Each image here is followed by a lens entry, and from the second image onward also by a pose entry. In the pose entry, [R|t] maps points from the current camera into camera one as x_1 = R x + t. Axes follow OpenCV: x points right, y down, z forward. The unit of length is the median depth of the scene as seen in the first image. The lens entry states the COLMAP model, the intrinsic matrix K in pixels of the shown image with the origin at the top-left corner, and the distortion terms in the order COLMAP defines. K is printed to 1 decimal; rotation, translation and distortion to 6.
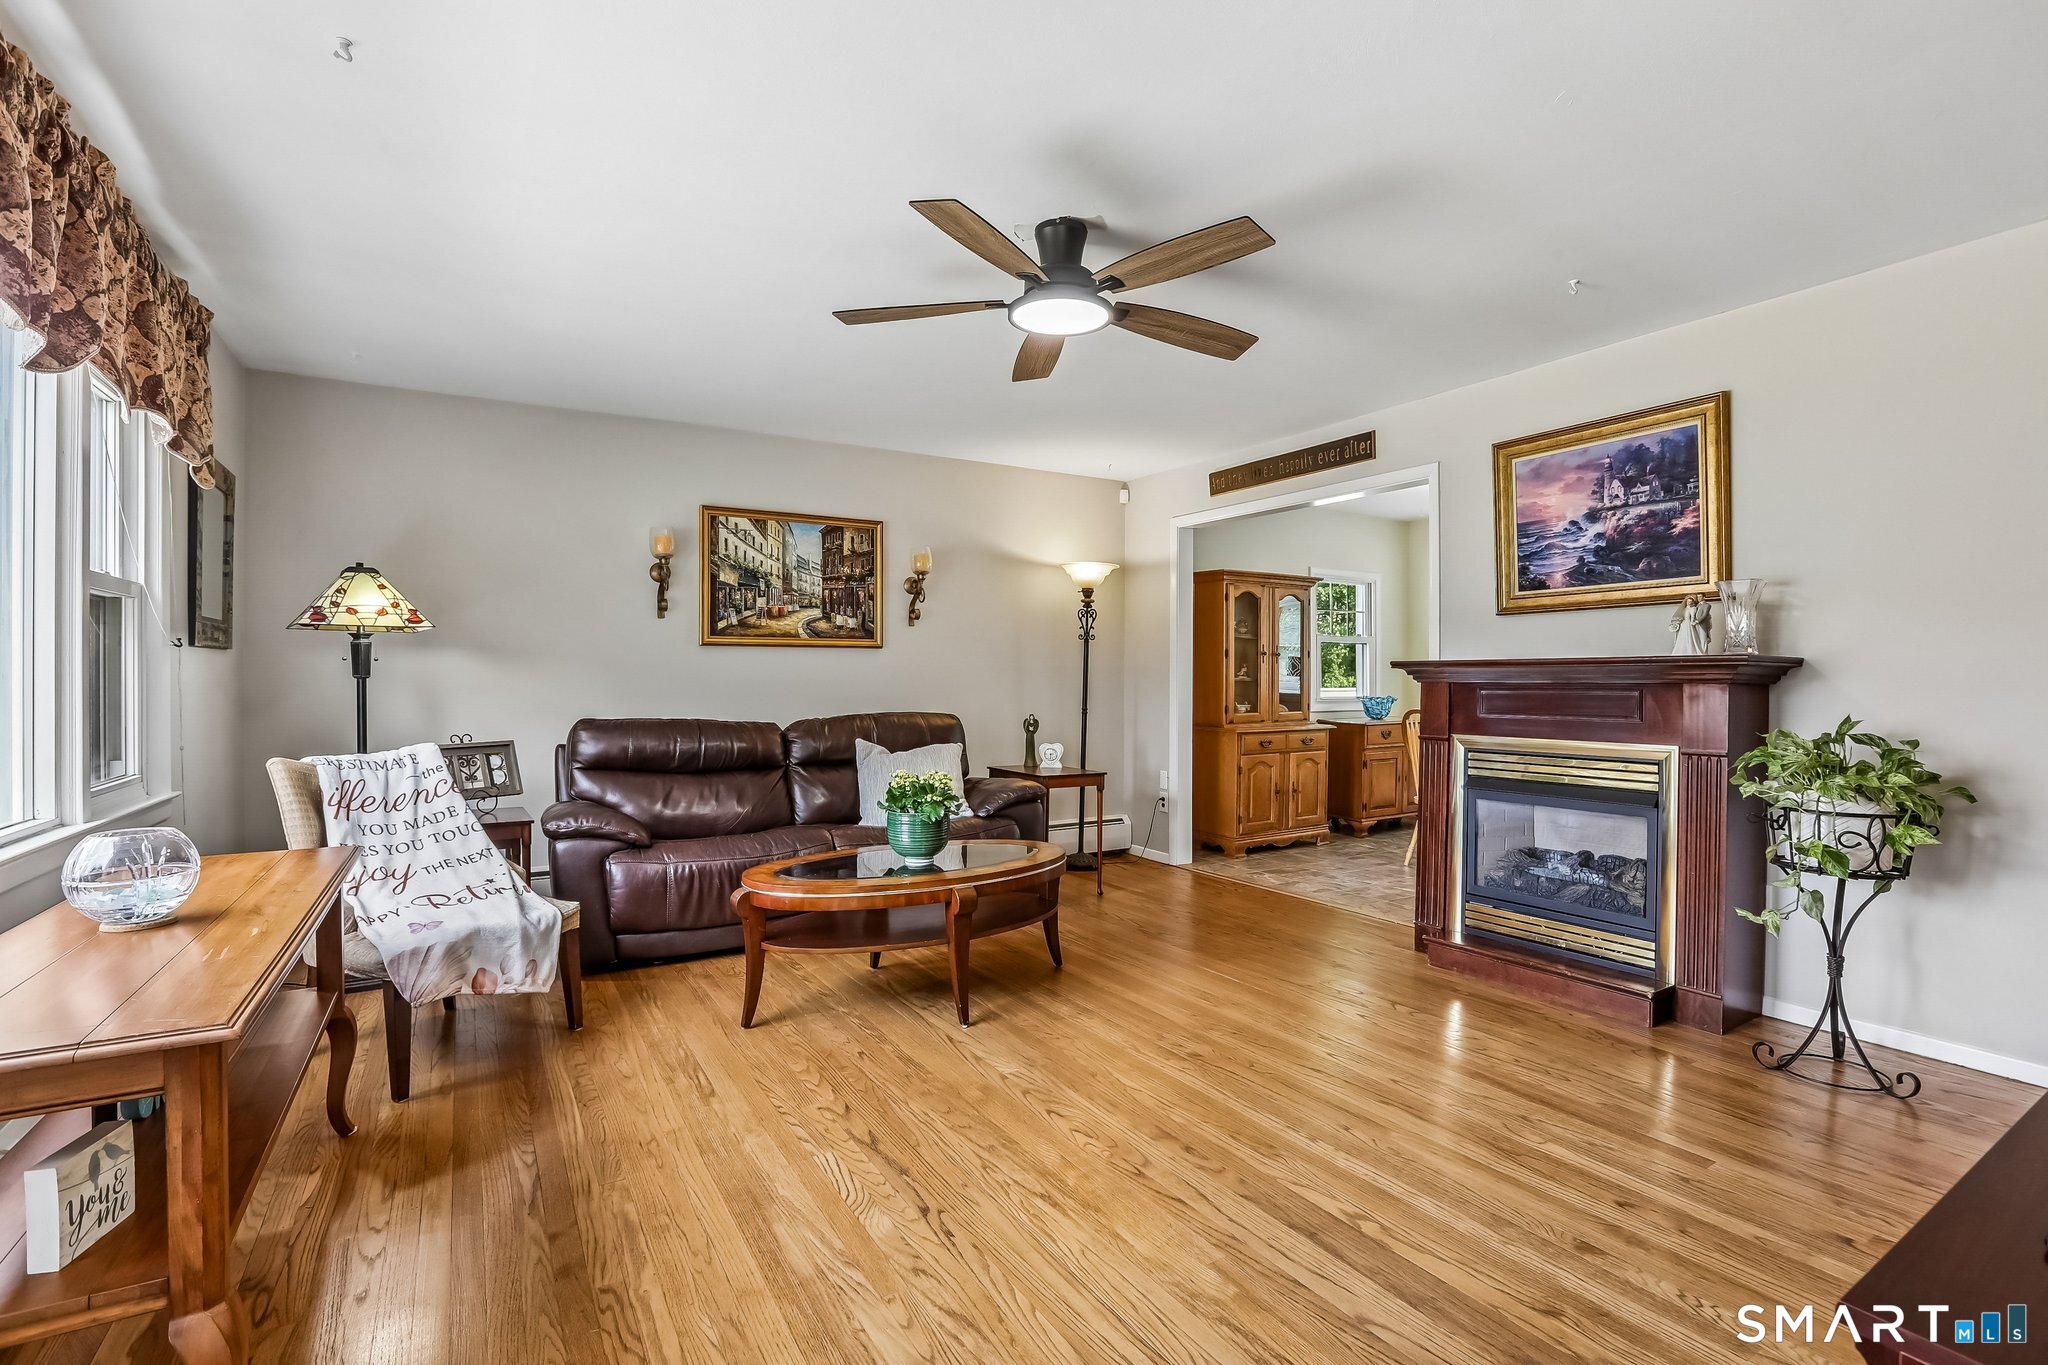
lens RADIAL K [[946.6, 0, 1028.7], [0, 946.6, 691.0], [0, 0, 1]] dist [-0.025810, 0.007149]
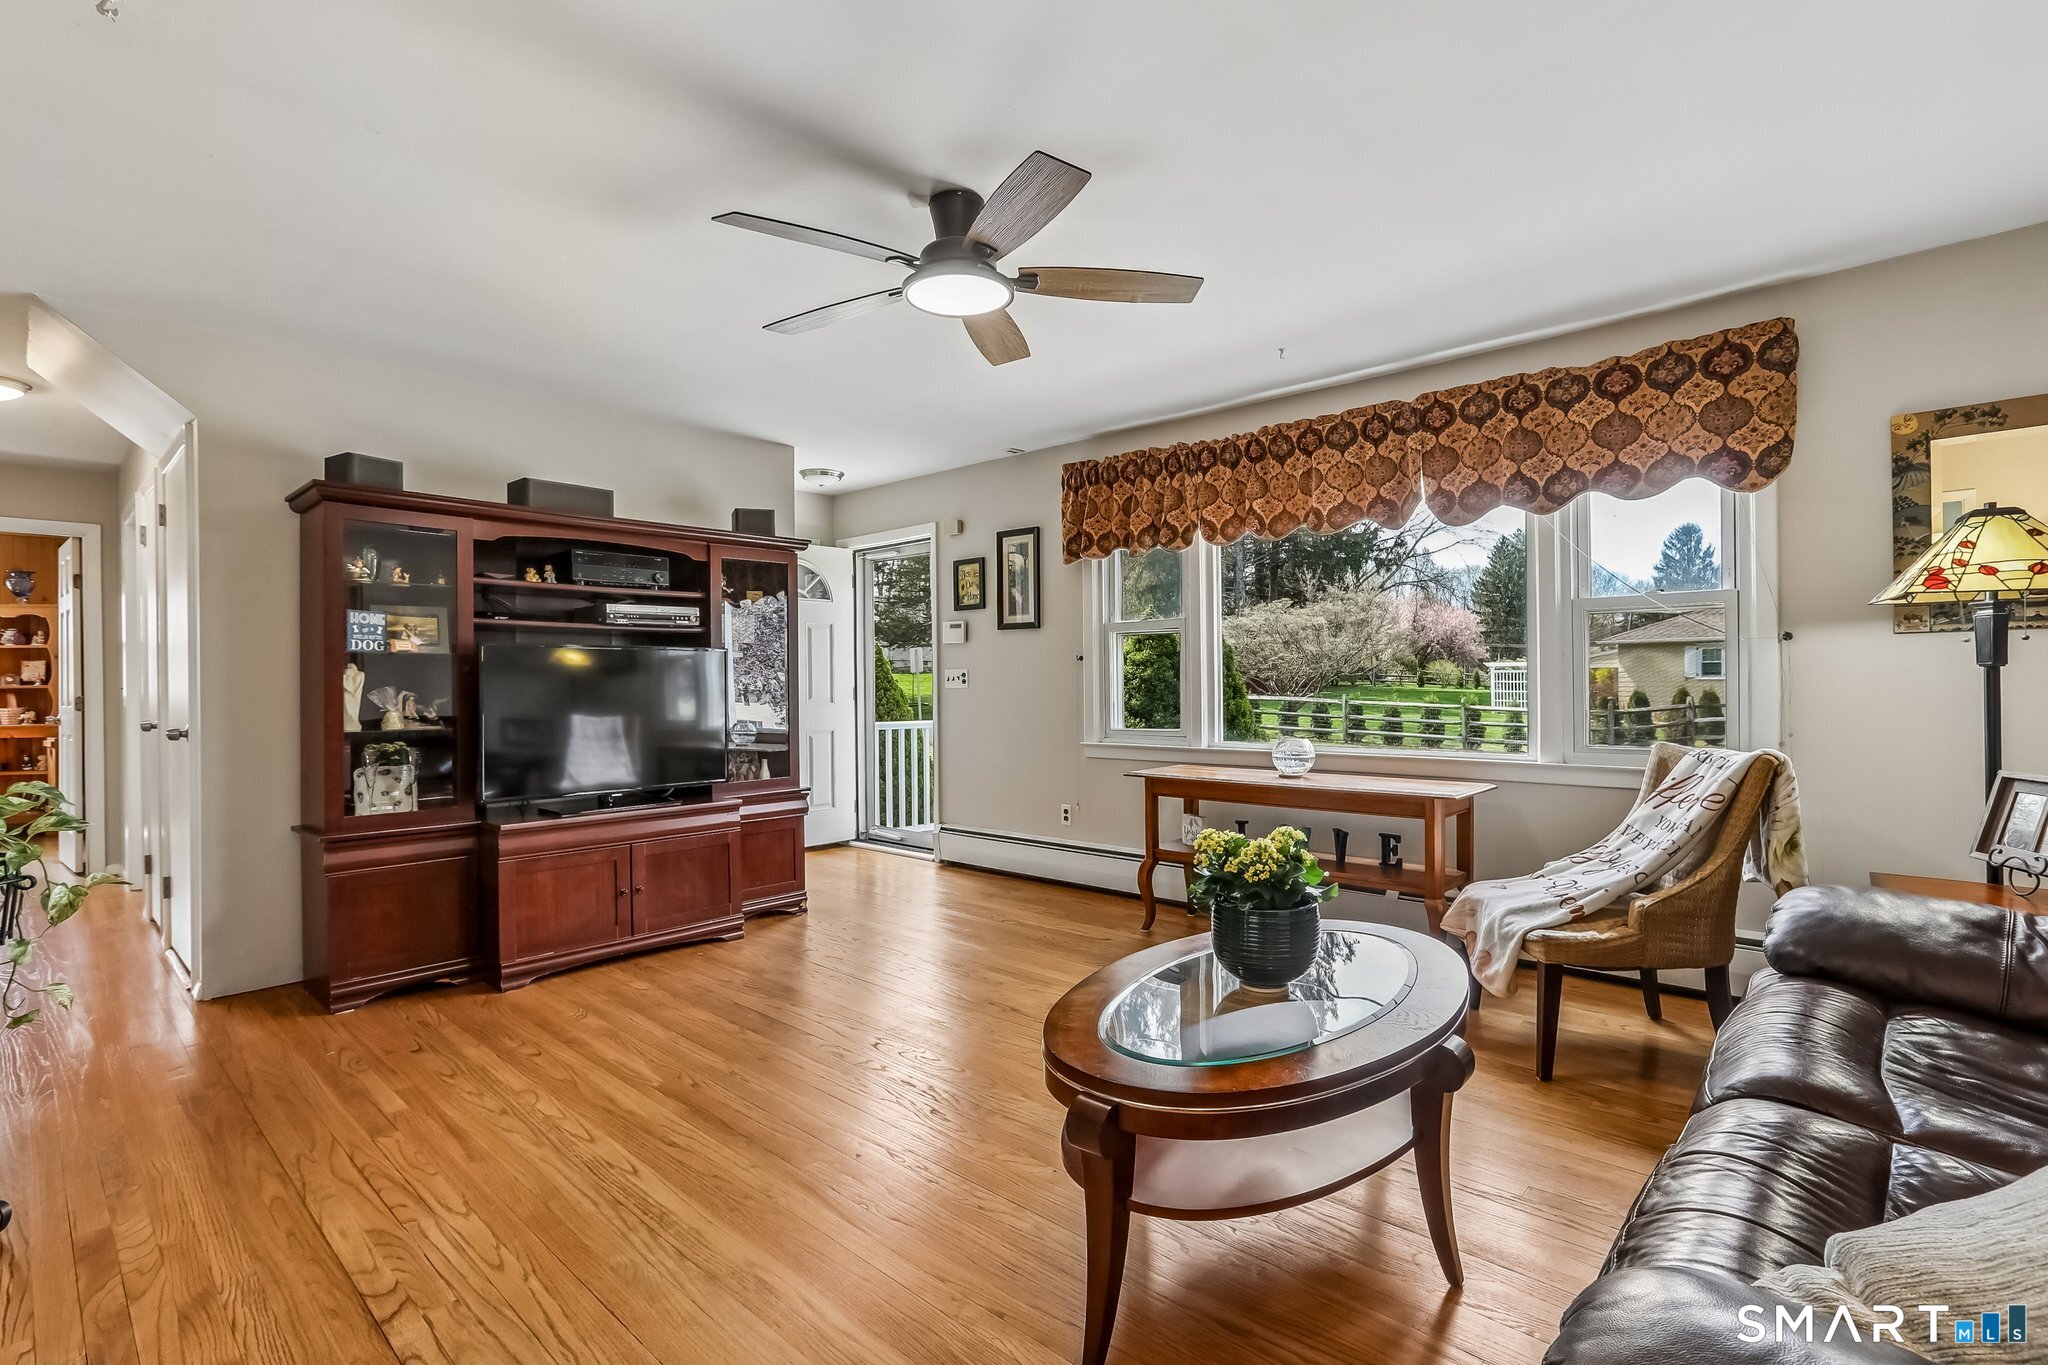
lens RADIAL K [[946.6, 0, 1032.9], [0, 946.6, 683.1], [0, 0, 1]] dist [-0.025810, 0.007149]
pose [[-0.954354, 0.008756, -0.298548, 0.127428], [0.005290, 0.999909, 0.012416, -0.008759], [0.298630, 0.010270, -0.954314, 1.045016]]
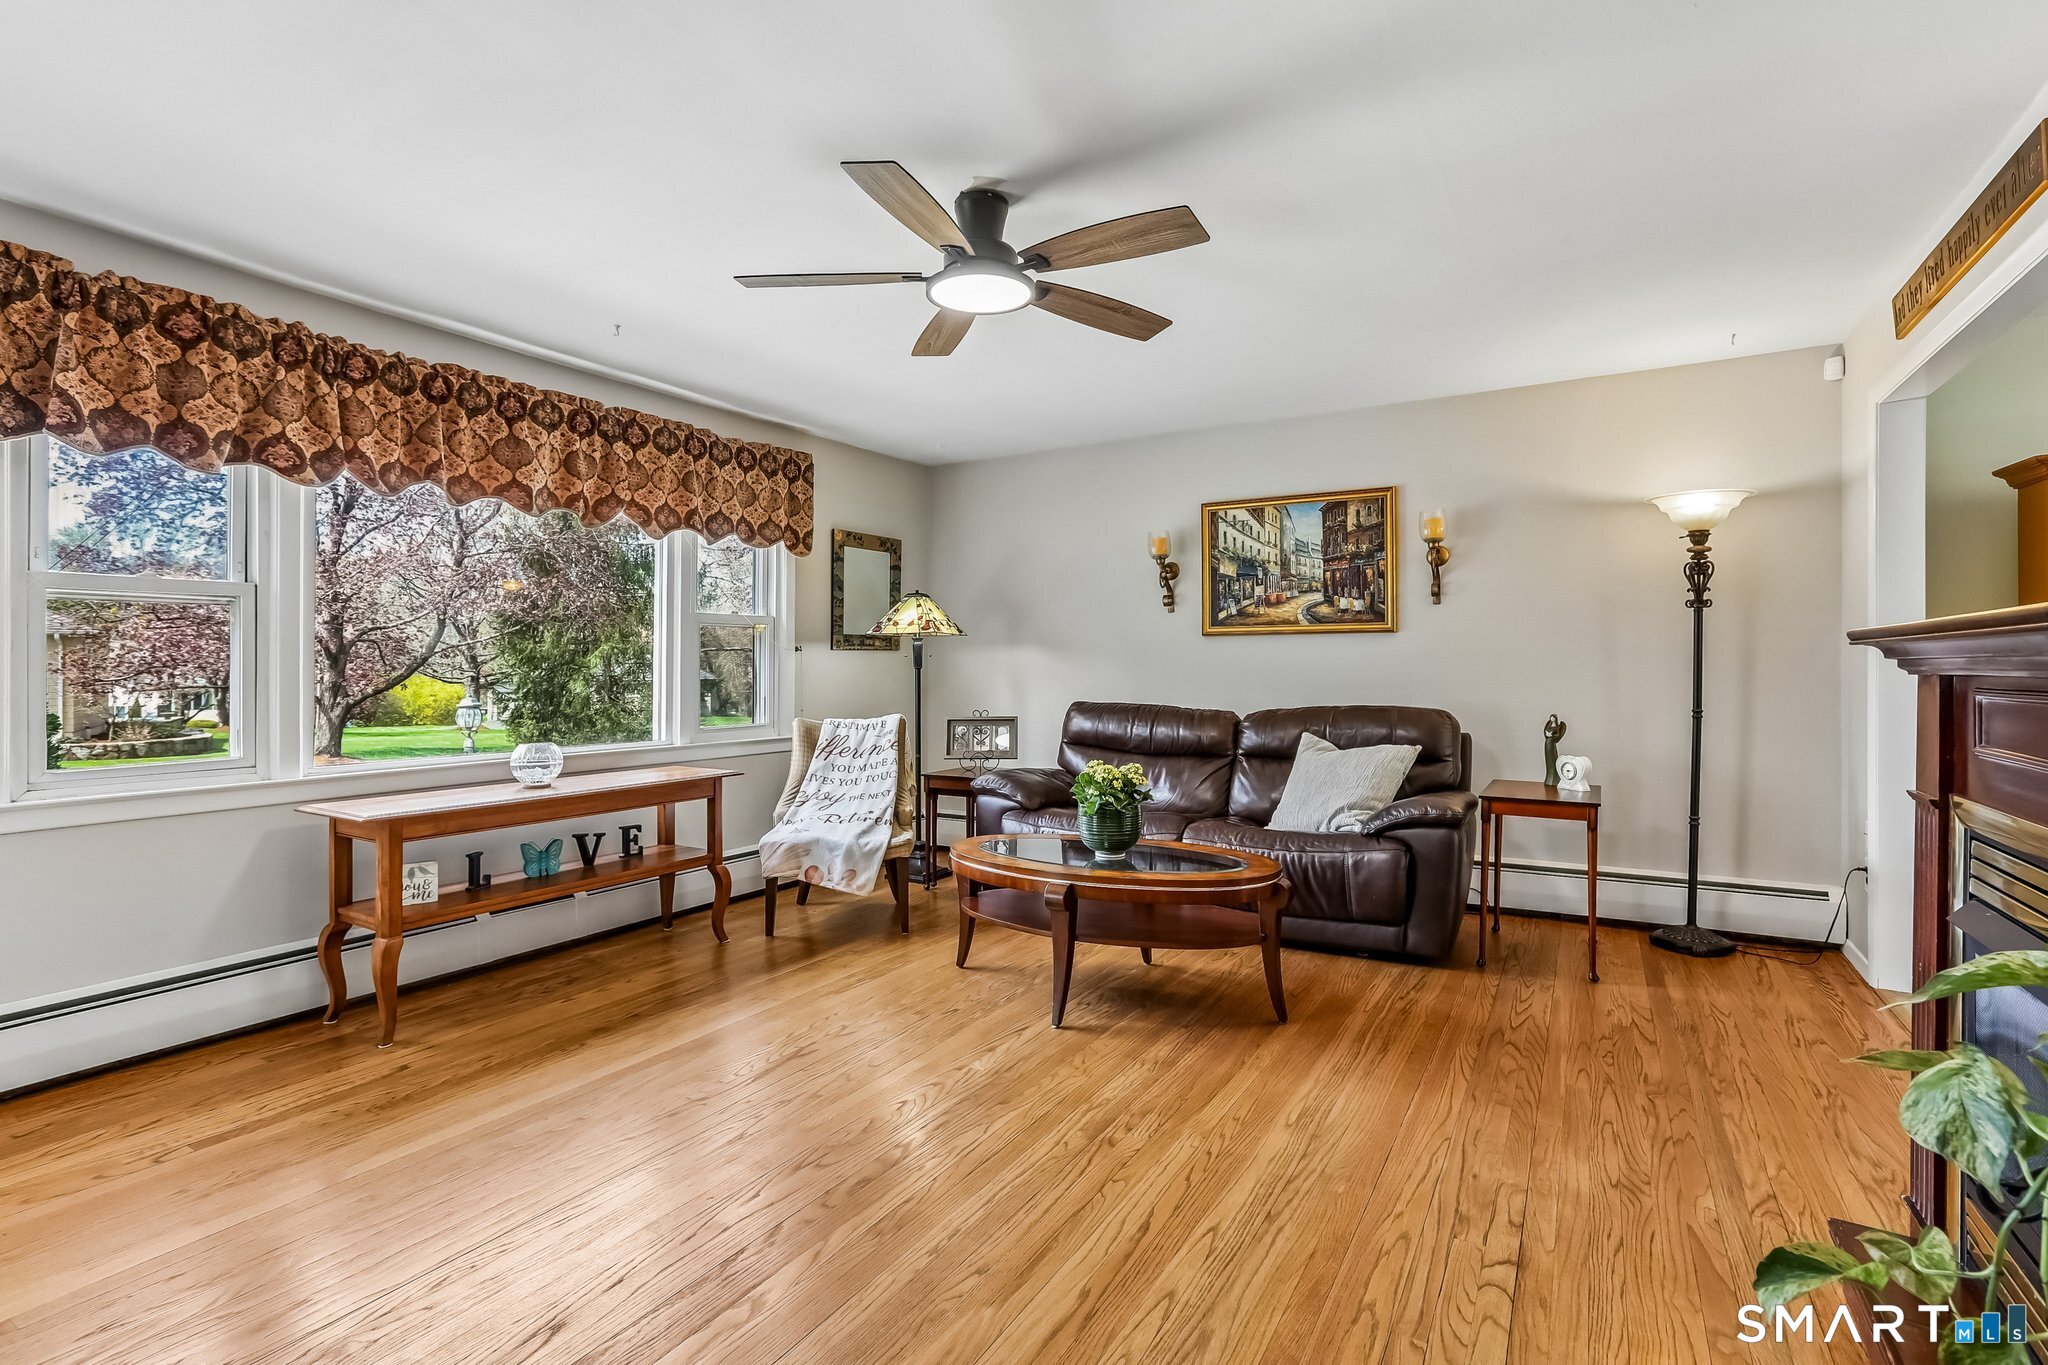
lens RADIAL K [[946.6, 0, 1032.8], [0, 946.6, 666.3], [0, 0, 1]] dist [-0.025810, 0.007149]
pose [[0.478465, -0.003226, -0.878101, 0.483343], [-0.006397, 0.999954, -0.007159, -0.005651], [0.878083, 0.009042, 0.478423, 0.318096]]
